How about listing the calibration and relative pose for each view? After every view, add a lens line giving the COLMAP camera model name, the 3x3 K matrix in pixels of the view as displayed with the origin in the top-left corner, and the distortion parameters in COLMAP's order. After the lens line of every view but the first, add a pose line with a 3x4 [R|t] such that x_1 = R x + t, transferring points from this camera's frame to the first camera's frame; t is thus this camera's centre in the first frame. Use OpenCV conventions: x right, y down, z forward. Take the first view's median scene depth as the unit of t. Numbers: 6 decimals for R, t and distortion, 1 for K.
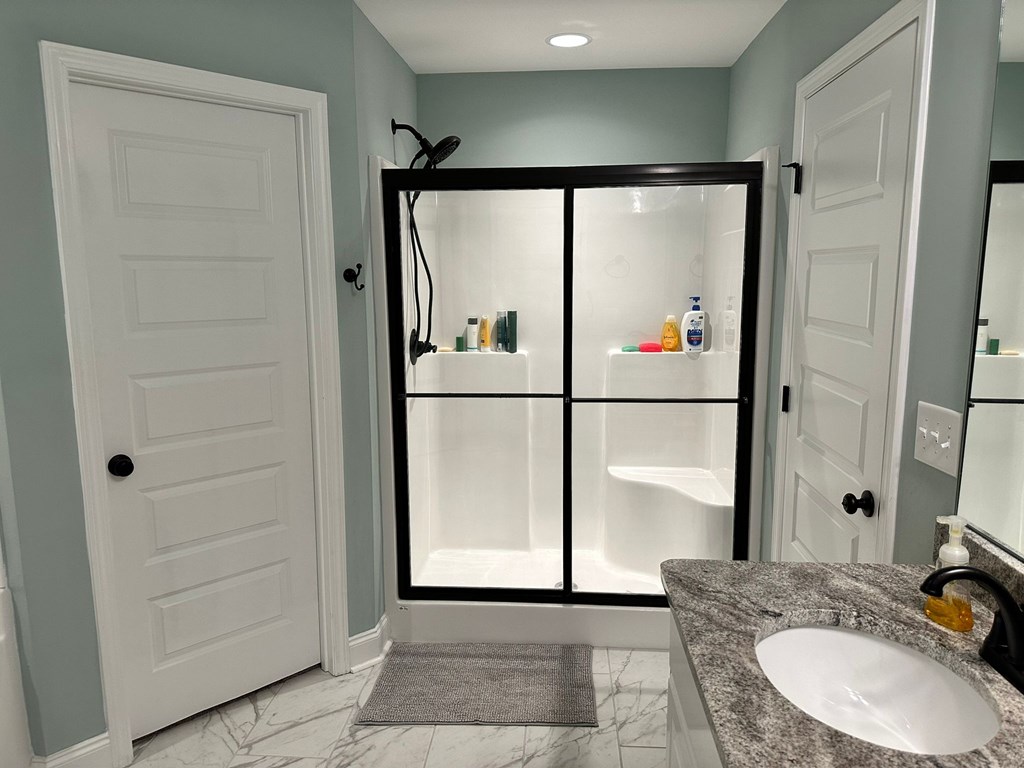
lens RADIAL K [[707.6, 0, 508.3], [0, 707.6, 378.7], [0, 0, 1]] dist [0.003908, -0.025309]
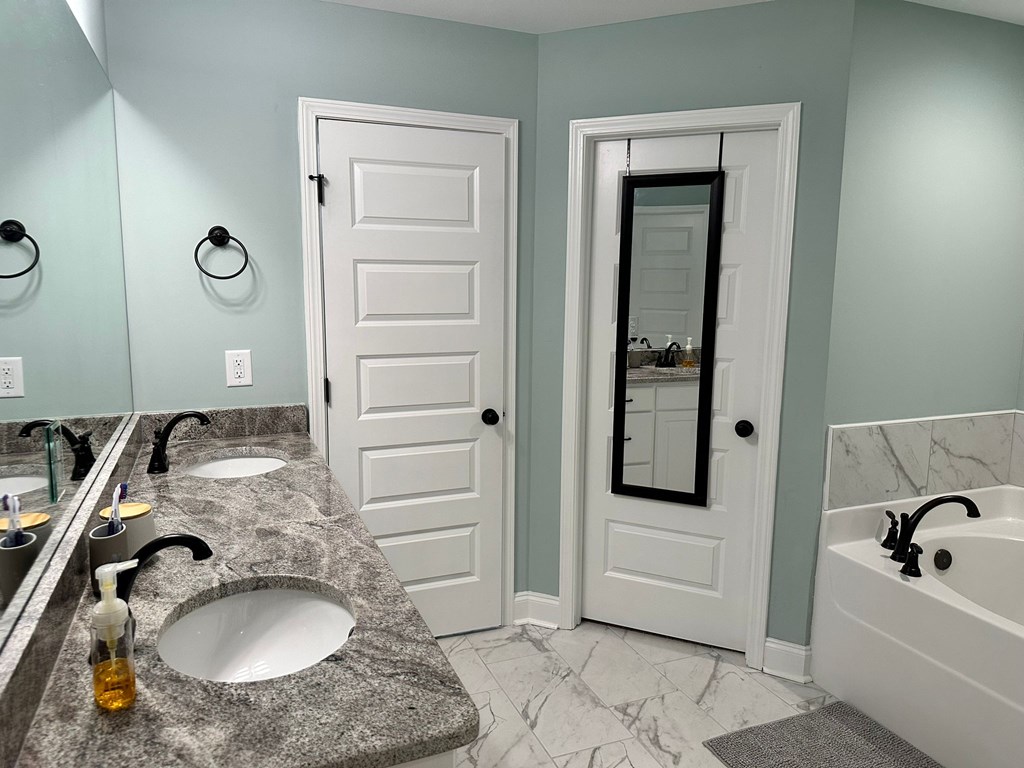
lens RADIAL K [[707.6, 0, 508.3], [0, 707.6, 378.7], [0, 0, 1]] dist [0.003908, -0.025309]
pose [[-0.894231, 0.058973, -0.443705, 0.540750], [-0.076227, 0.956738, 0.280787, -0.256253], [0.441068, 0.284911, -0.851049, 1.728661]]
